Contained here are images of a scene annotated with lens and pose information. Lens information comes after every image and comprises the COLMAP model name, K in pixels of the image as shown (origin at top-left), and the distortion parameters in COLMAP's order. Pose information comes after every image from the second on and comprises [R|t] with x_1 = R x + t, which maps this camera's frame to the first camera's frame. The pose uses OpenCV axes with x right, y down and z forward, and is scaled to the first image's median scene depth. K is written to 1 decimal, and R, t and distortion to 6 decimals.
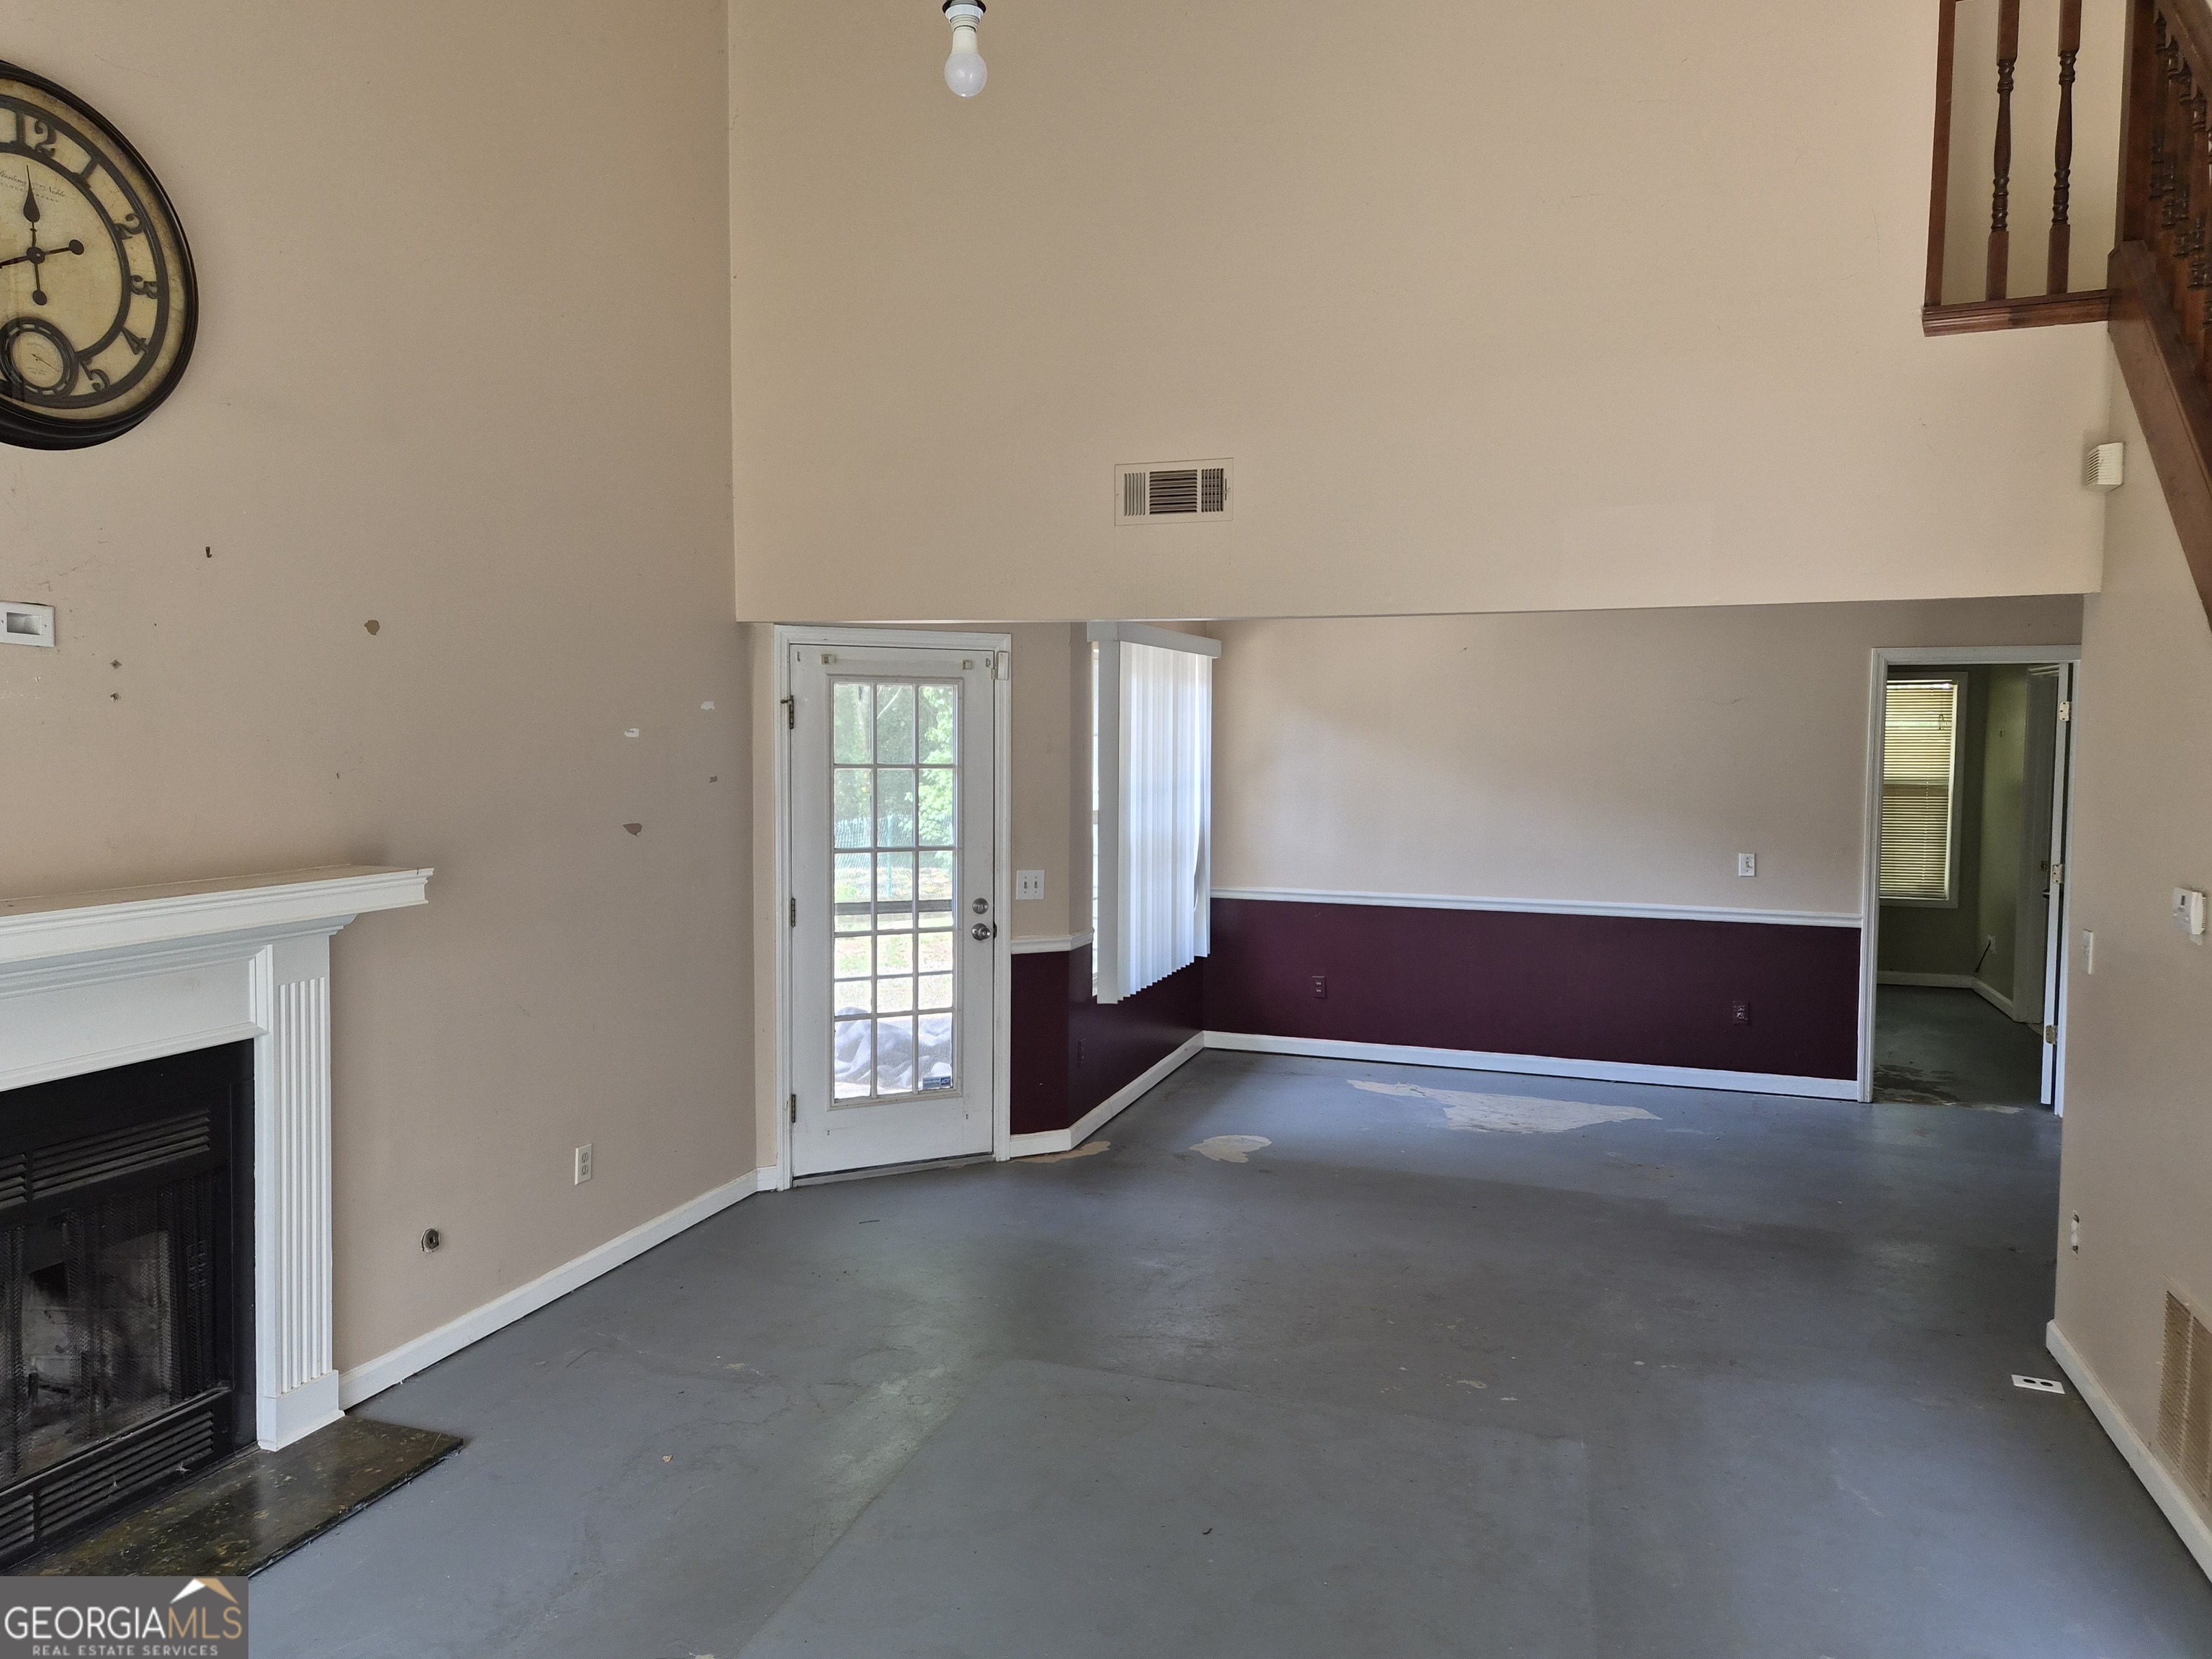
lens RADIAL K [[1499.0, 0, 1126.8], [0, 1499.0, 805.8], [0, 0, 1]] dist [0.078011, -0.076800]
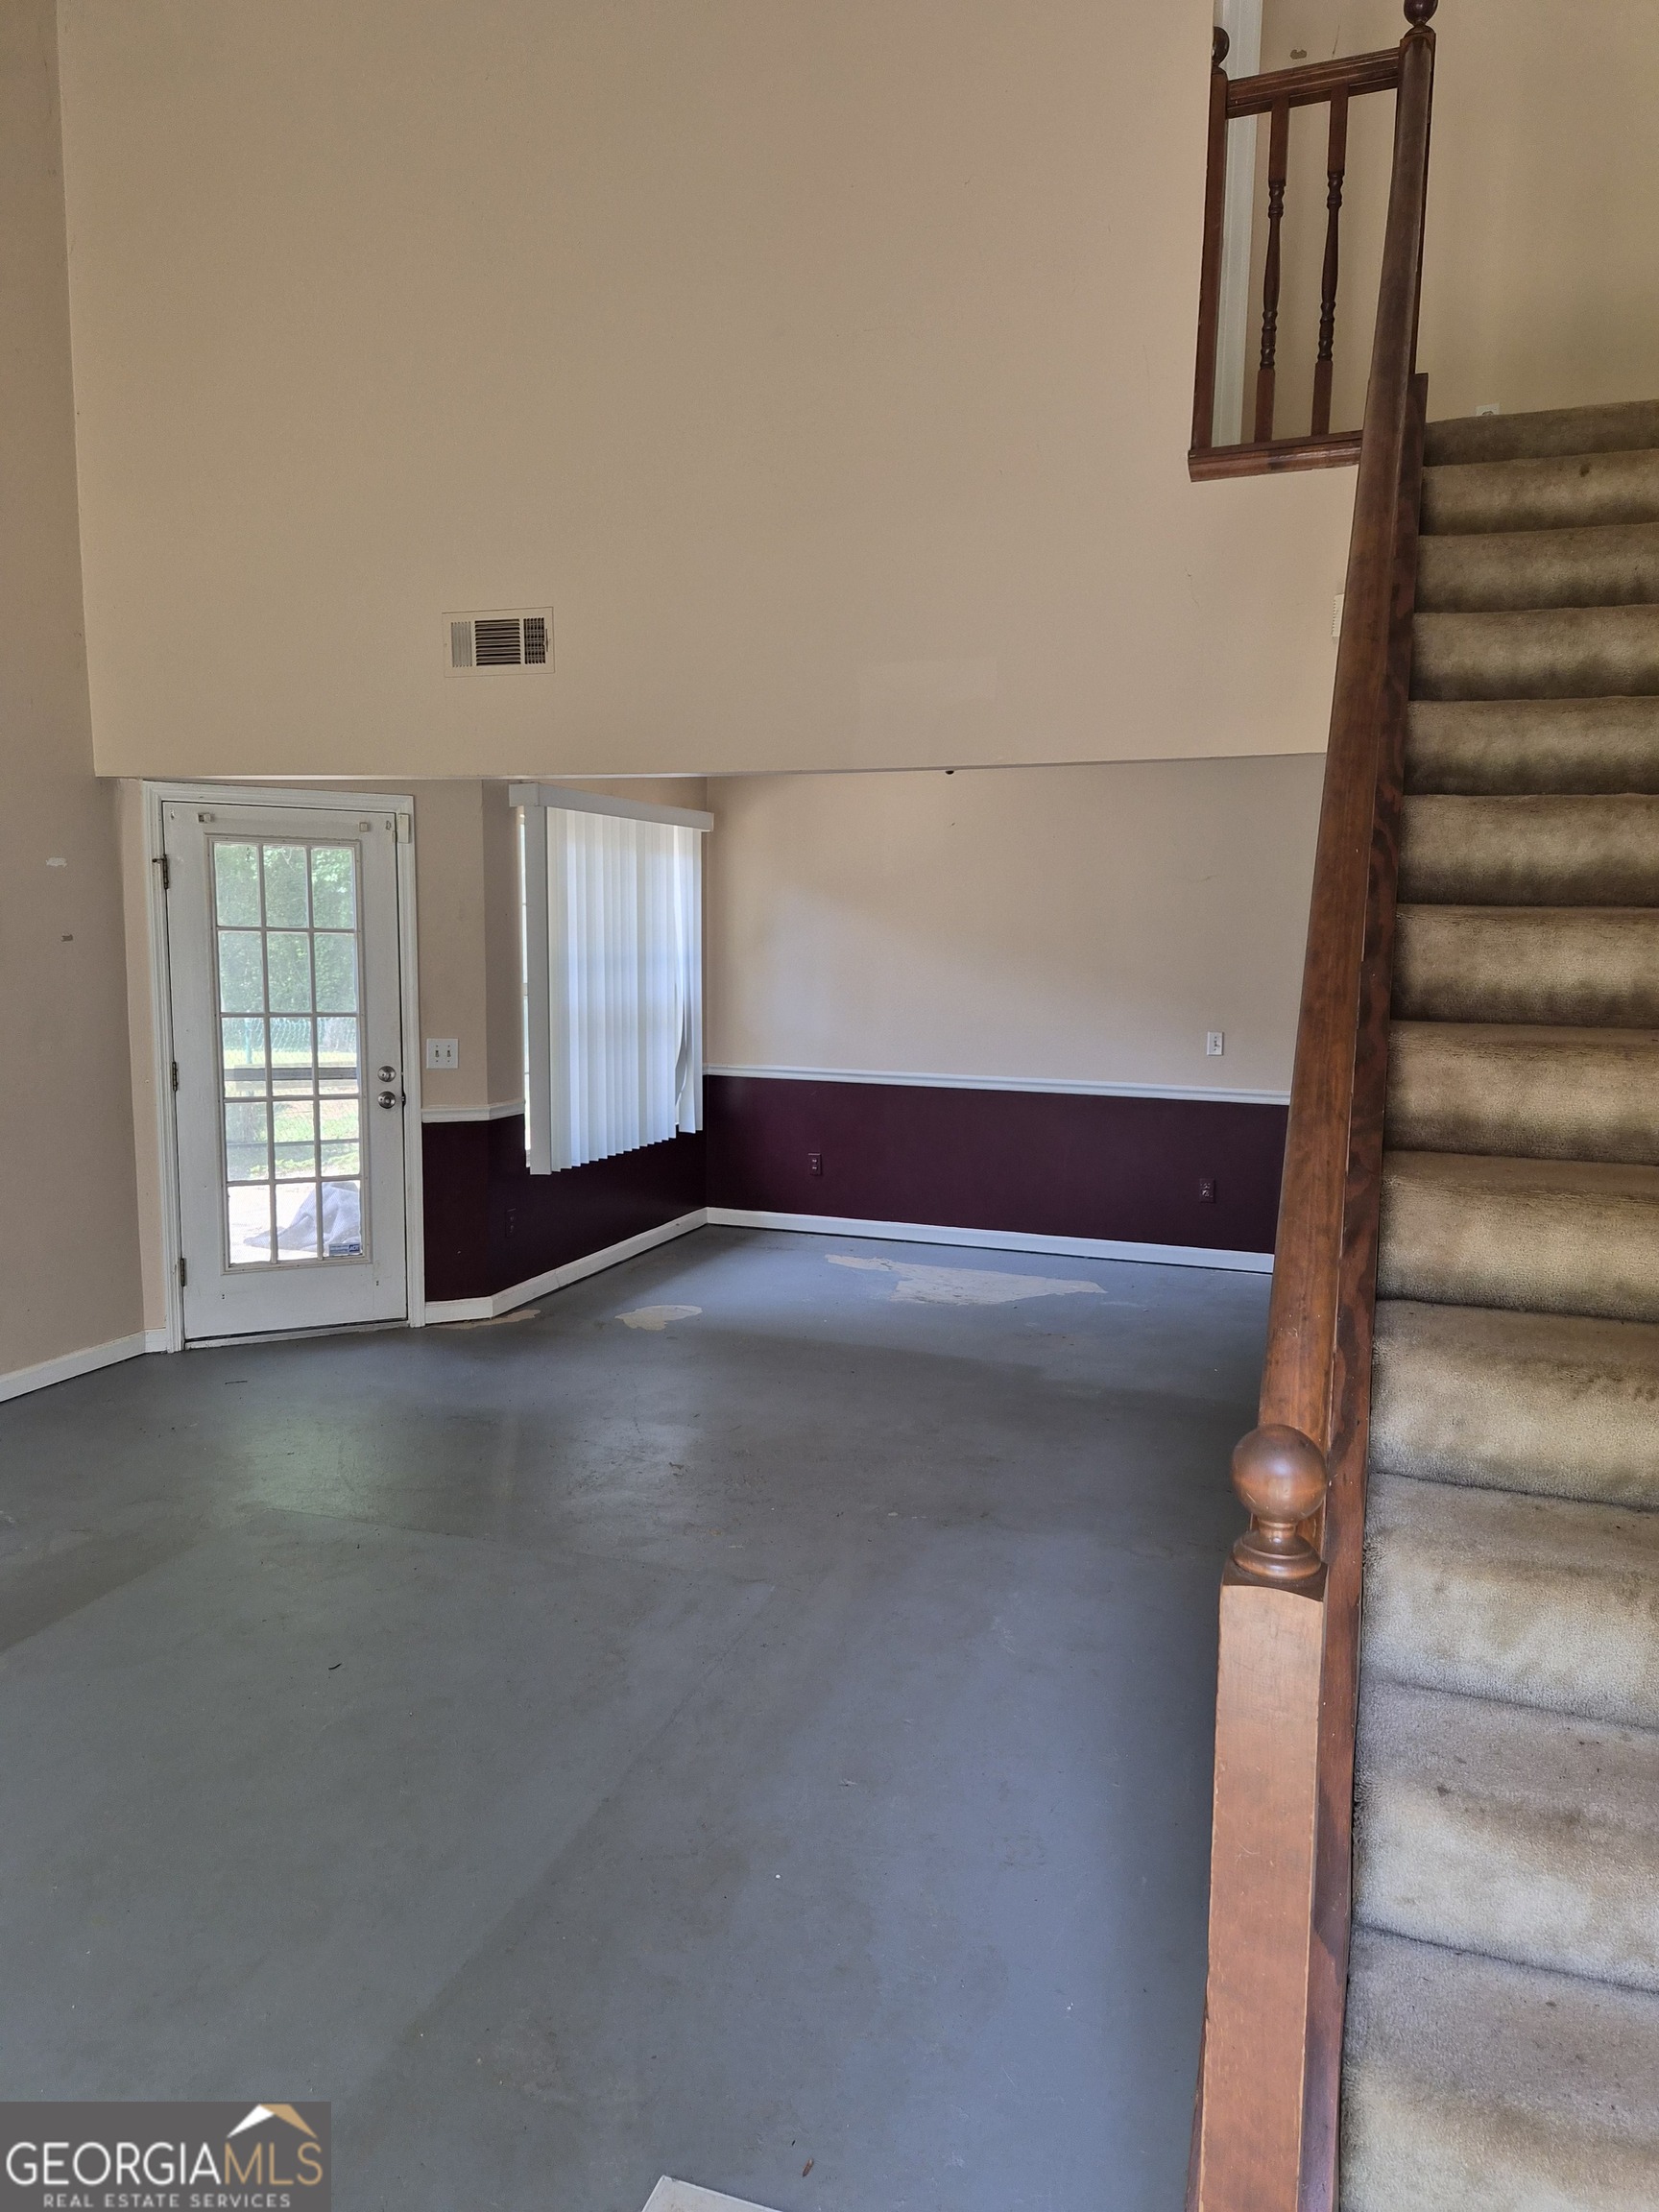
lens RADIAL K [[1494.9, 0, 840.4], [0, 1494.9, 1102.8], [0, 0, 1]] dist [0.073960, -0.078826]
pose [[0.999952, 0.009490, -0.002403, 0.205201], [-0.009301, 0.997560, 0.069199, 0.014402], [0.003054, -0.069173, 0.997600, 0.008634]]
